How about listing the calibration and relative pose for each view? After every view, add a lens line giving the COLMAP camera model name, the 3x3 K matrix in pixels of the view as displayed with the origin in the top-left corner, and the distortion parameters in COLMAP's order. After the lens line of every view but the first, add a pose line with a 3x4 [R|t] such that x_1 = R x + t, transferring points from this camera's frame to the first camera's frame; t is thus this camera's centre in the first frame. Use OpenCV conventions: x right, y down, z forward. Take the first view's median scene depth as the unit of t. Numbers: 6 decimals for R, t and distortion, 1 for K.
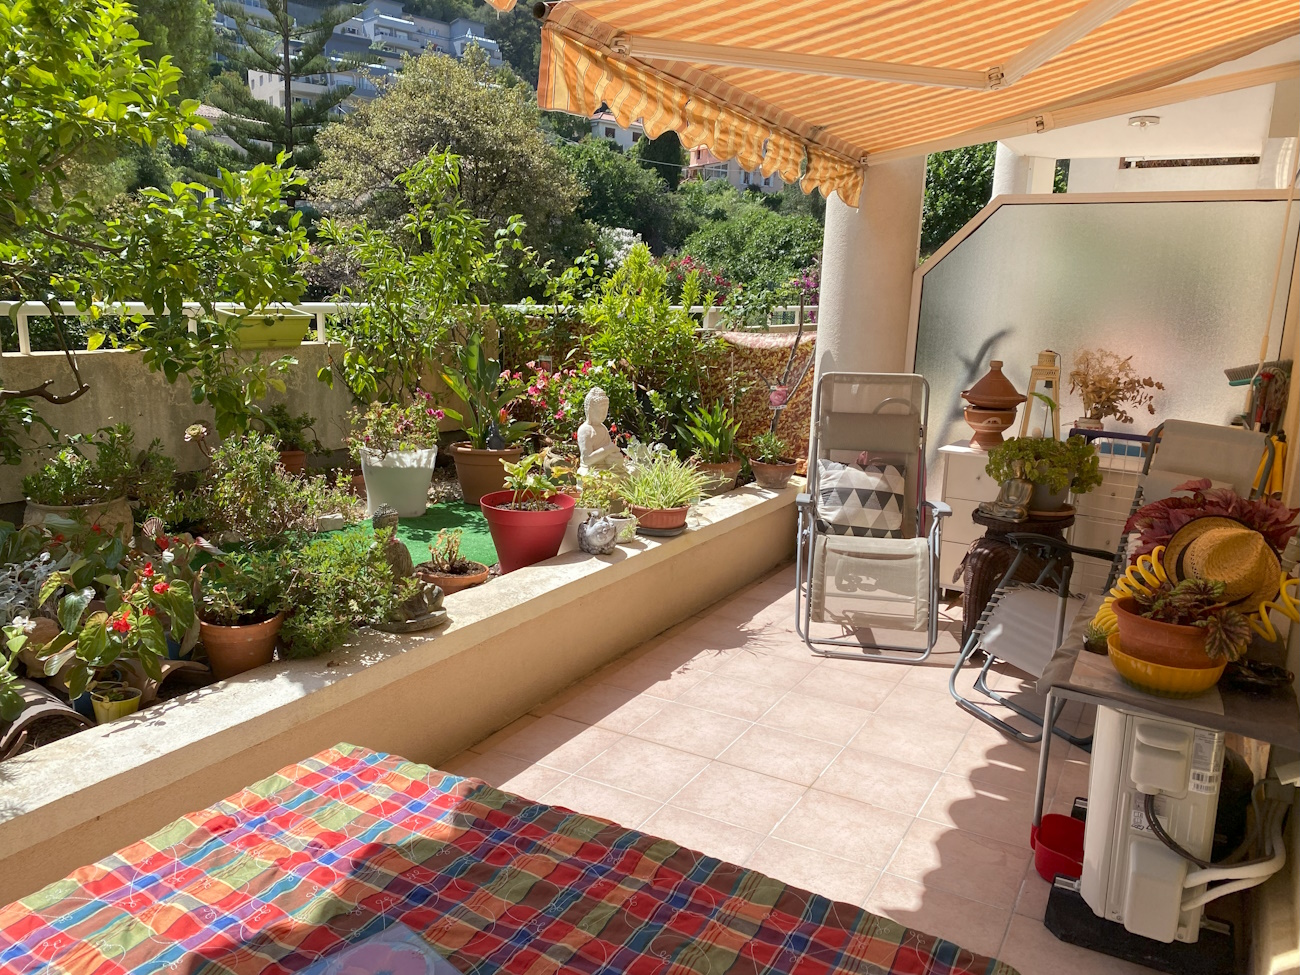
lens RADIAL K [[956.1, 0, 644.9], [0, 956.1, 485.9], [0, 0, 1]] dist [0.003679, 0.000647]
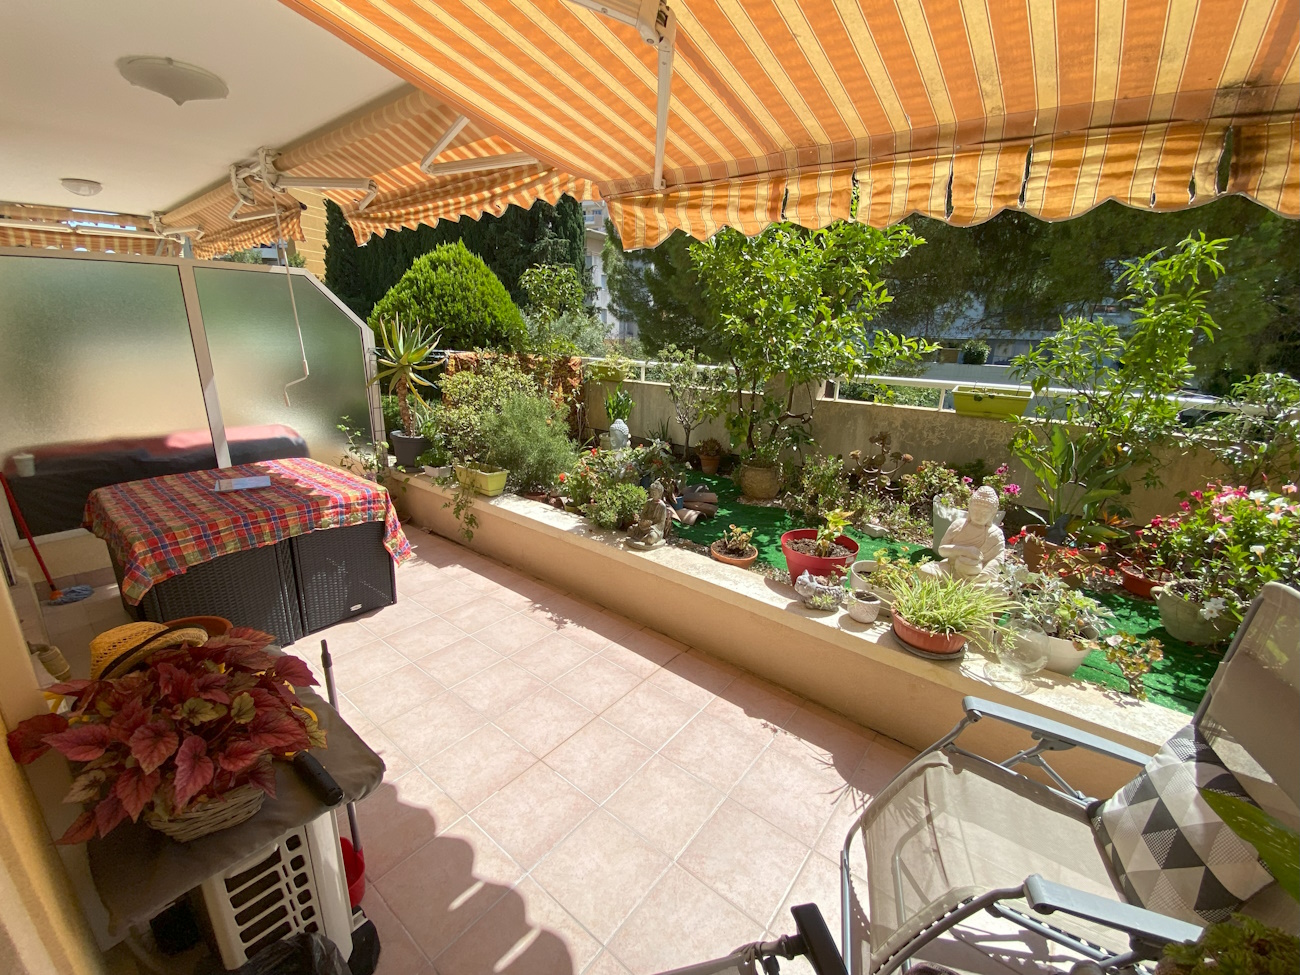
lens RADIAL K [[536.4, 0, 655.6], [0, 536.4, 490.7], [0, 0, 1]] dist [0.021375, -0.022397]
pose [[-0.141209, 0.243932, -0.959457, 0.672144], [-0.236961, 0.932667, 0.271996, -0.224330], [0.961202, 0.265762, -0.073899, 0.985928]]
